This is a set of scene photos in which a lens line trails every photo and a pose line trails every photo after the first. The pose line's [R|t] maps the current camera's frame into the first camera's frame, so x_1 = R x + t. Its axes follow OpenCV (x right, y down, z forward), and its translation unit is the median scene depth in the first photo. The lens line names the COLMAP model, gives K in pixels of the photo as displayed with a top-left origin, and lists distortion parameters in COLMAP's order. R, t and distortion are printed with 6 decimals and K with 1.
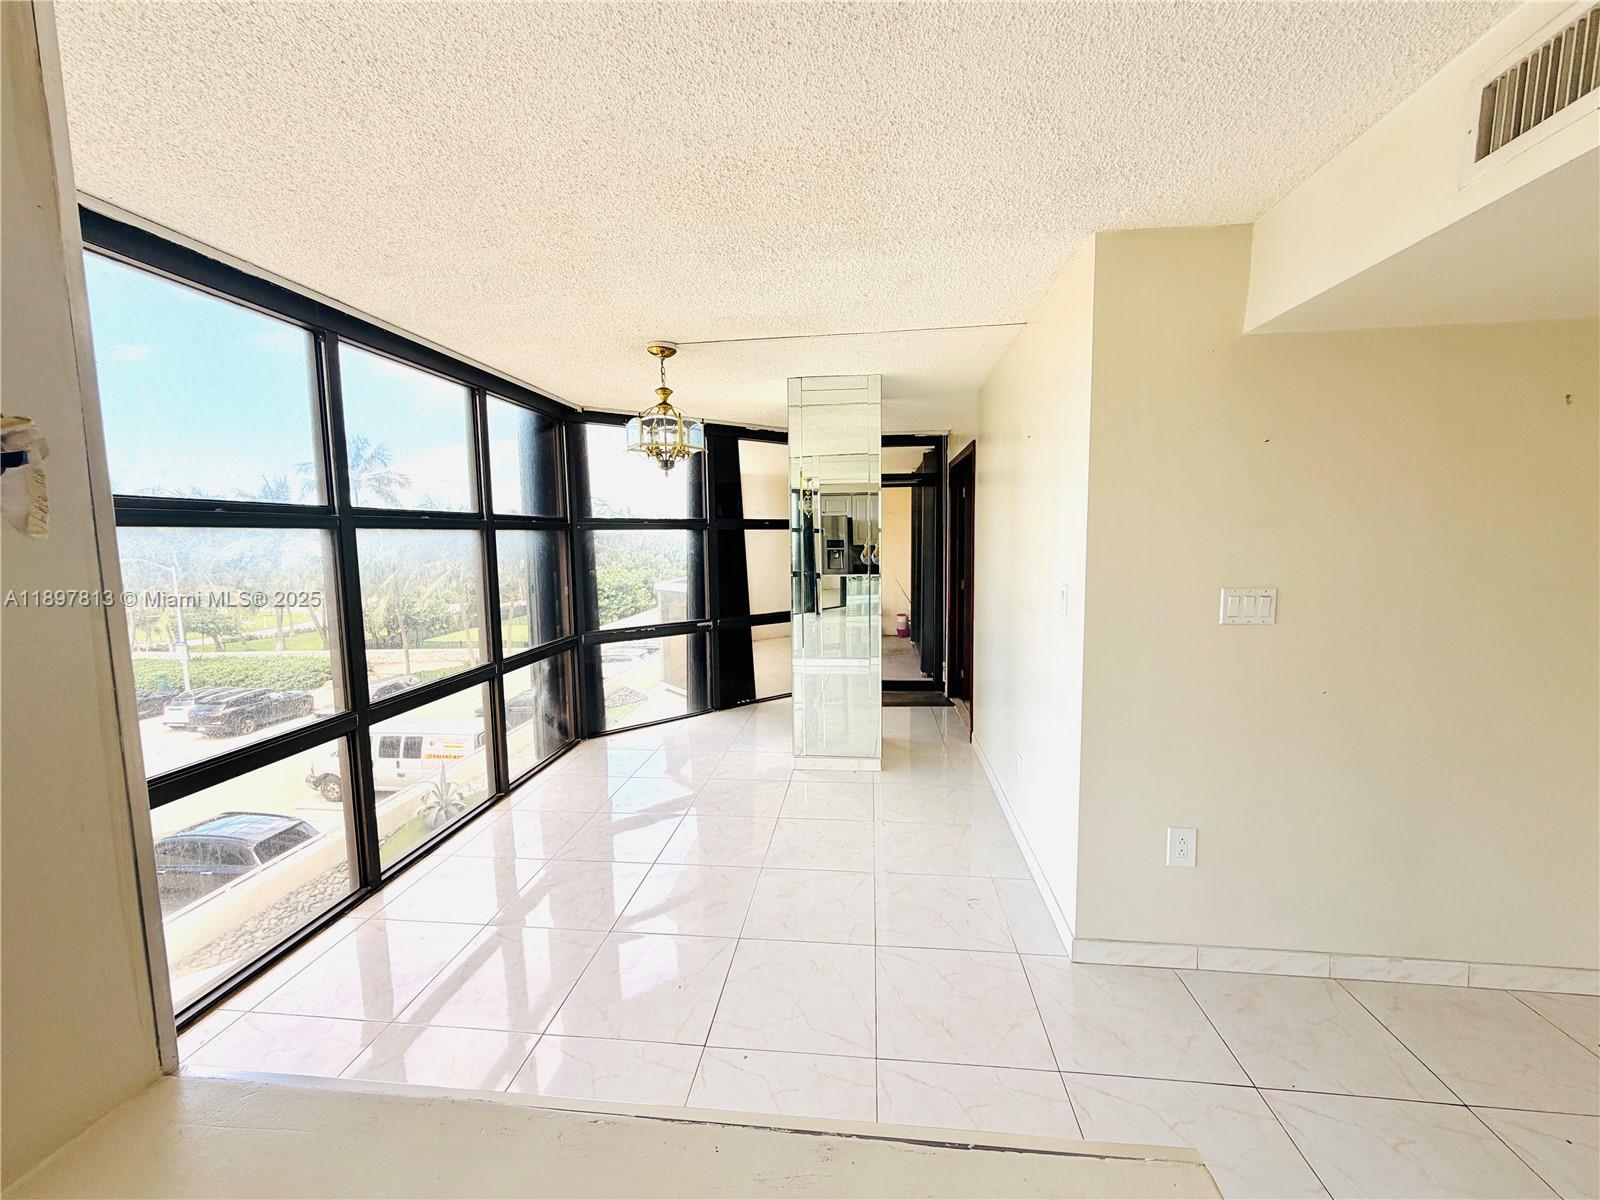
lens RADIAL K [[639.4, 0, 798.3], [0, 639.4, 595.8], [0, 0, 1]] dist [0.003072, 0.000164]
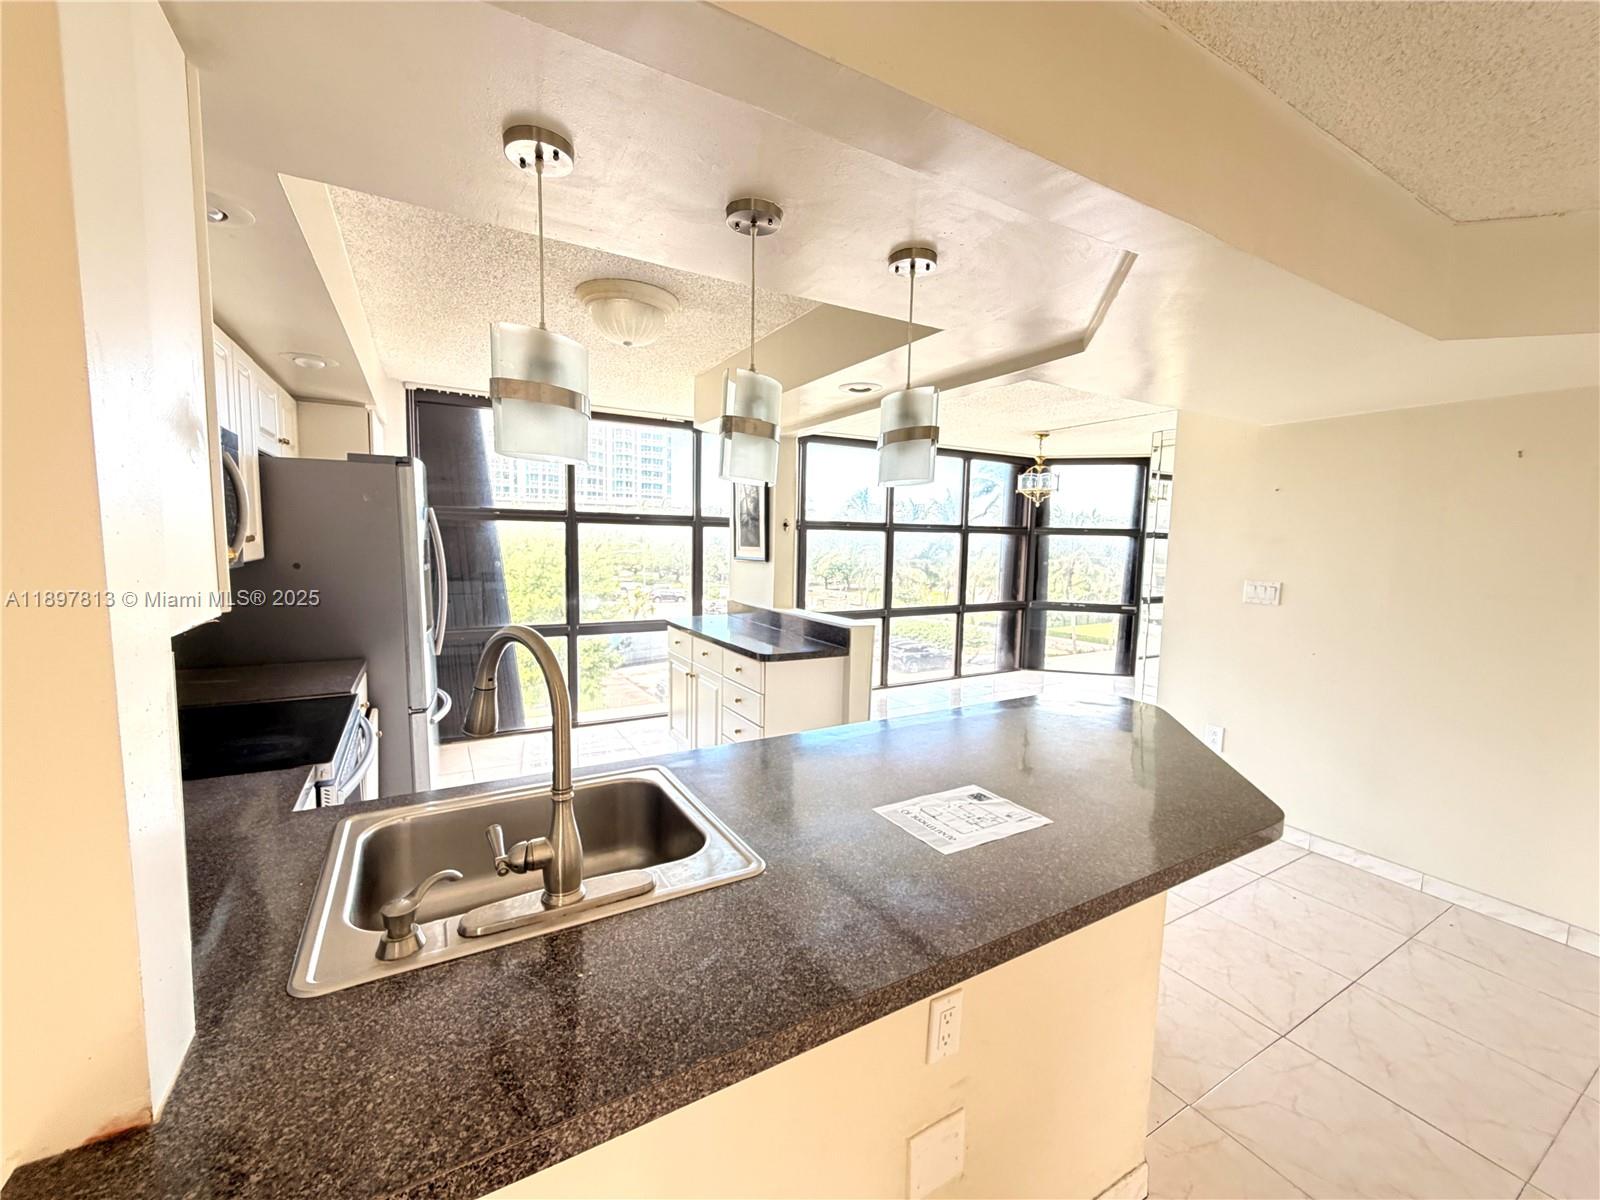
lens RADIAL K [[639.4, 0, 798.3], [0, 639.4, 595.8], [0, 0, 1]] dist [0.003072, 0.000164]
pose [[0.597171, 0.107367, -0.794896, 0.570905], [-0.112236, 0.992436, 0.049730, 0.033324], [0.794223, 0.059518, 0.604705, -0.397886]]
